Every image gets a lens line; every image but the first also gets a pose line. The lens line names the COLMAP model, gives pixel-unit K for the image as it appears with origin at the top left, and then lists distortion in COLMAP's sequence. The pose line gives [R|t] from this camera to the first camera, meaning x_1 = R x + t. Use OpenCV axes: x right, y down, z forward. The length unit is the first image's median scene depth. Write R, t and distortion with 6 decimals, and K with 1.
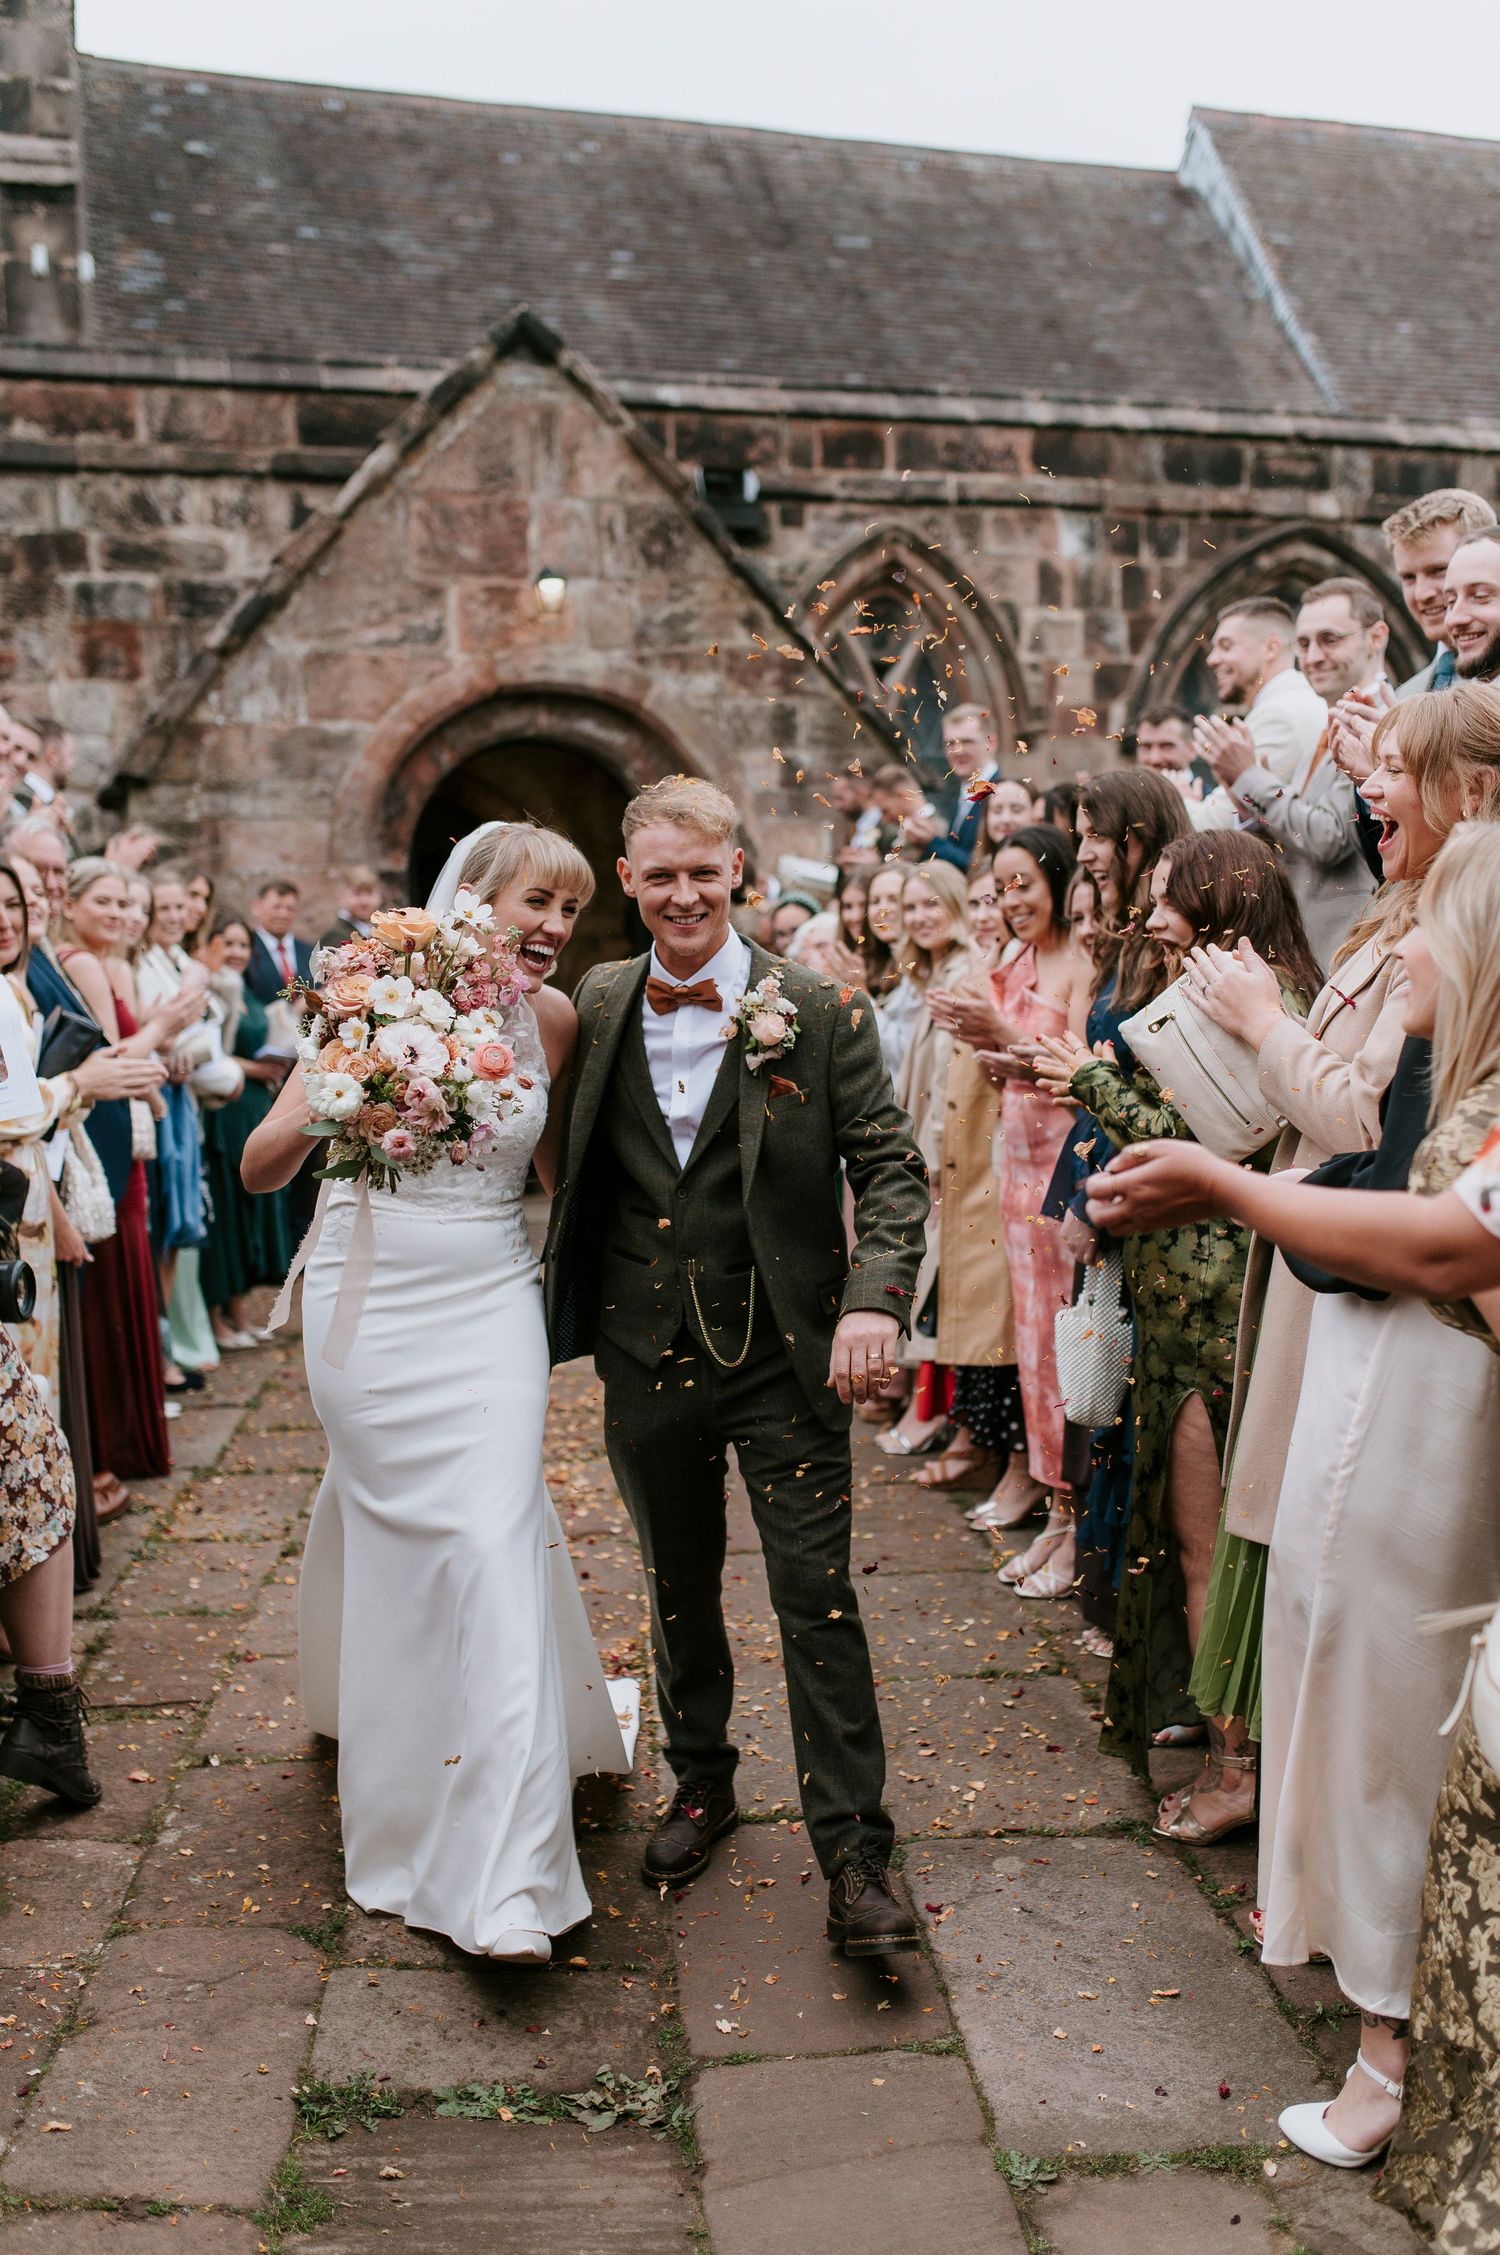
lens RADIAL K [[2187.1, 0, 750.1], [0, 2187.1, 1136.6], [0, 0, 1]] dist [-0.004741, -0.009636]
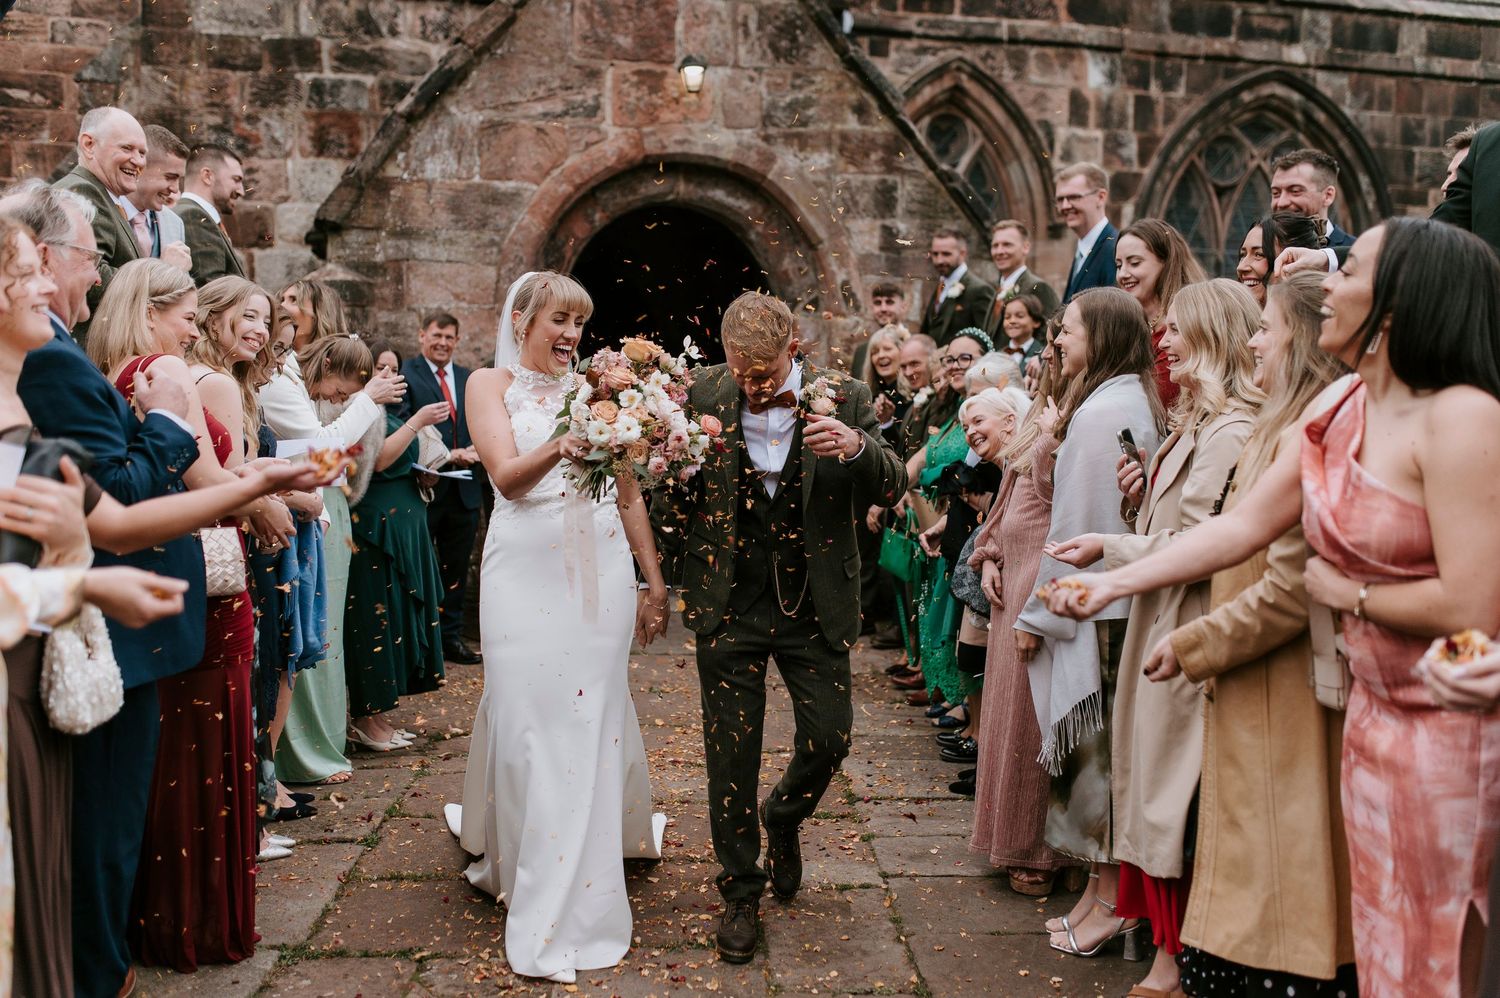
lens RADIAL K [[1444.0, 0, 750.0], [0, 1444.0, 499.0], [0, 0, 1]] dist [-0.006852, -0.001603]
pose [[0.998962, 0.033003, -0.031410, -0.022697], [-0.033300, 0.999405, -0.008956, -0.013985], [0.031096, 0.009993, 0.999466, 0.183394]]
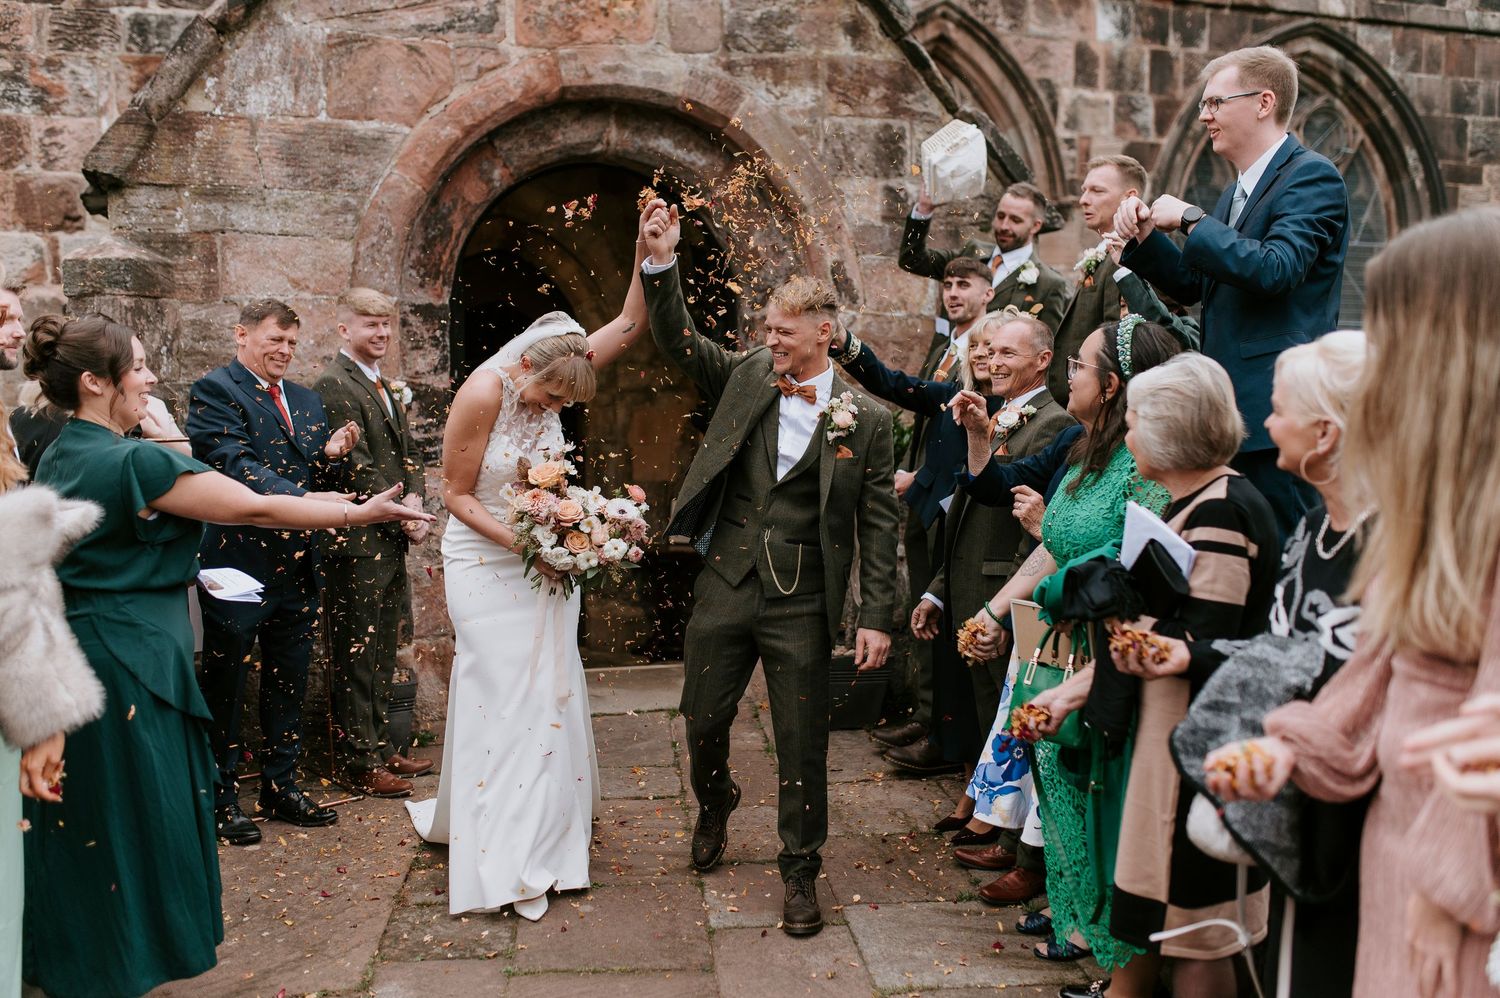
lens RADIAL K [[1458.7, 0, 750.0], [0, 1458.7, 499.0], [0, 0, 1]] dist [-0.008626, 0.005874]
pose [[0.999610, 0.020178, 0.019284, -0.039856], [-0.019826, 0.999637, -0.018269, -0.030983], [-0.019646, 0.017879, 0.999647, 0.348275]]
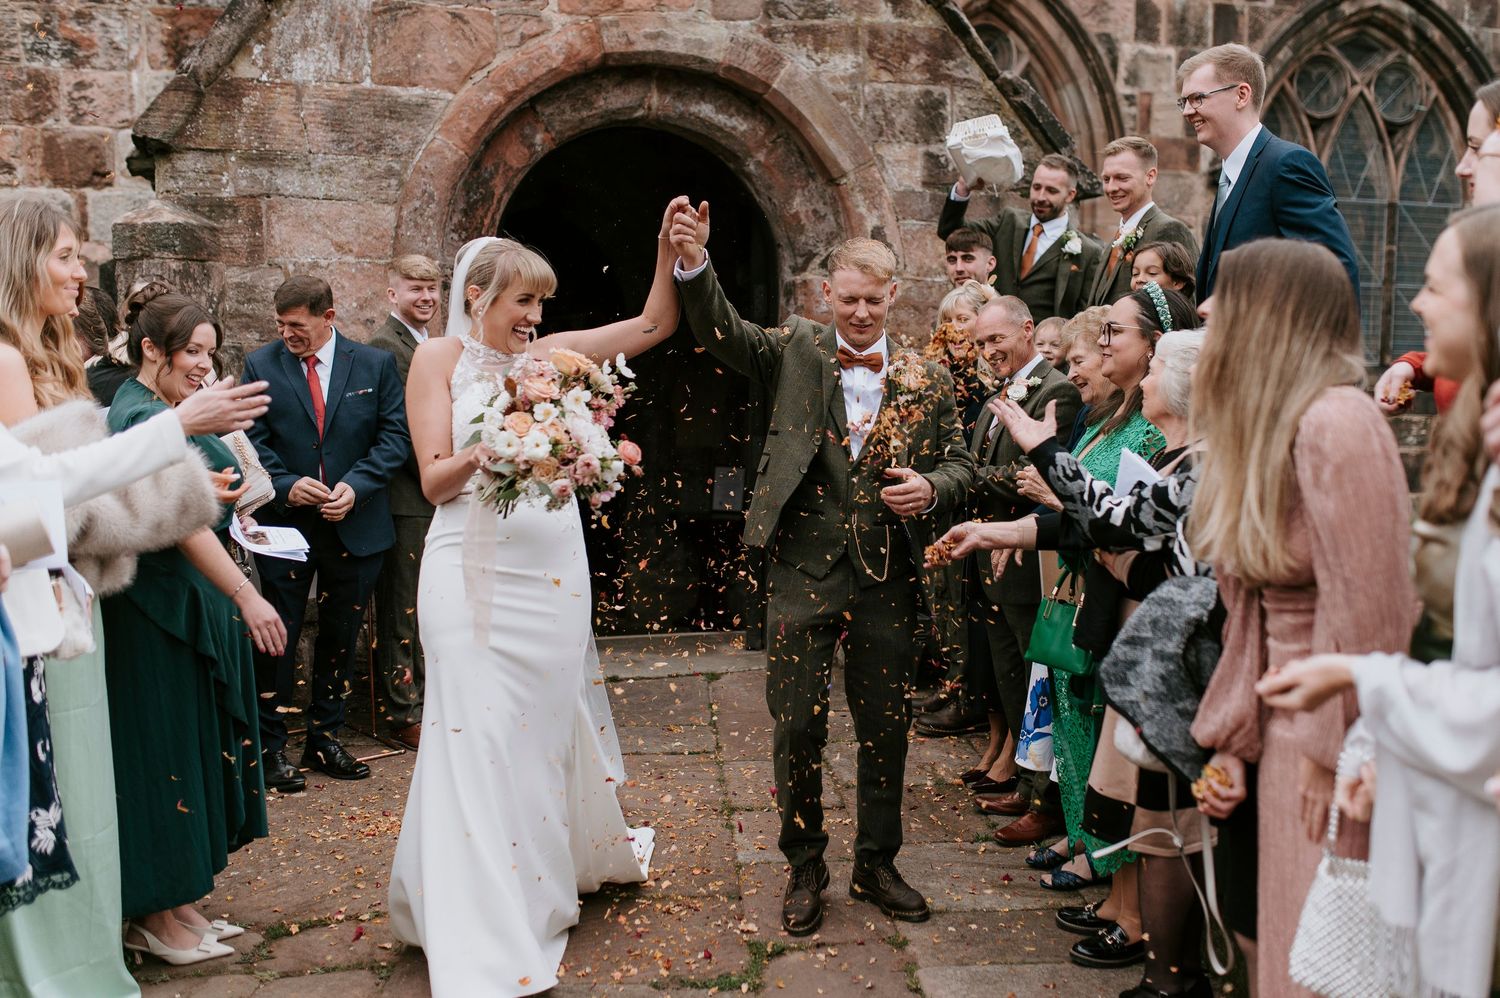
lens RADIAL K [[1604.6, 0, 822.5], [0, 1604.6, 457.0], [0, 0, 1]] dist [-0.006692, -0.000246]
pose [[0.999333, 0.025070, 0.026553, -0.033840], [-0.024341, 0.999327, -0.027430, -0.027486], [-0.027223, 0.026766, 0.999271, 0.299479]]
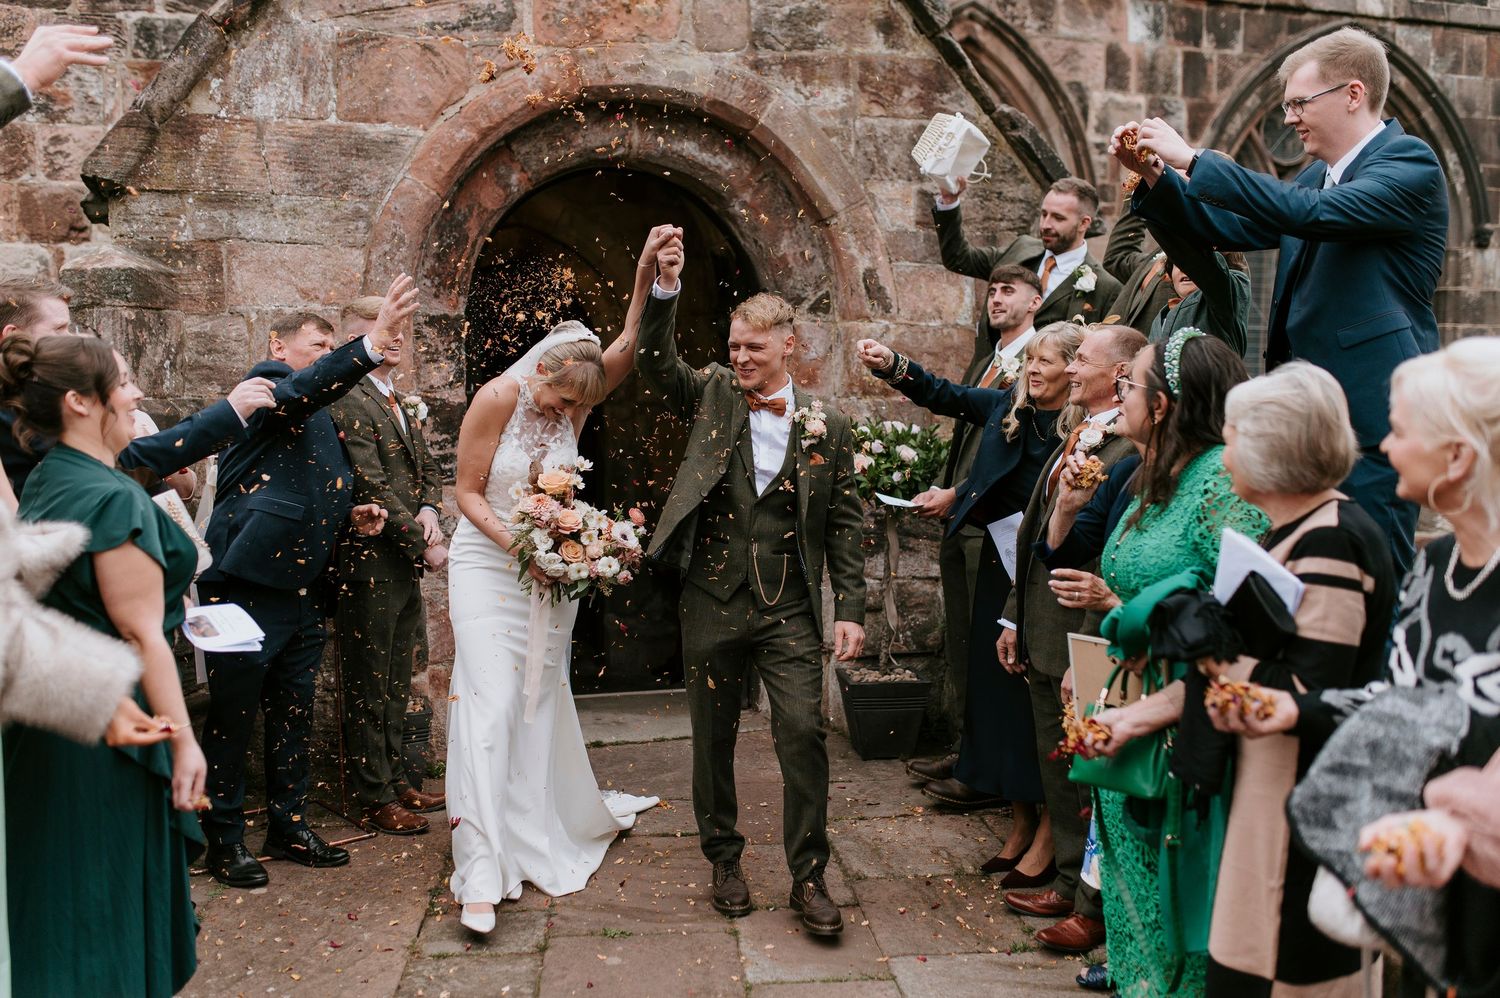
lens RADIAL K [[1459.9, 0, 747.9], [0, 1459.9, 508.7], [0, 0, 1]] dist [-0.007205, 0.005632]
pose [[0.999809, 0.017814, 0.008089, -0.044092], [-0.017654, 0.999653, -0.019539, -0.033307], [-0.008434, 0.019392, 0.999776, 0.368161]]
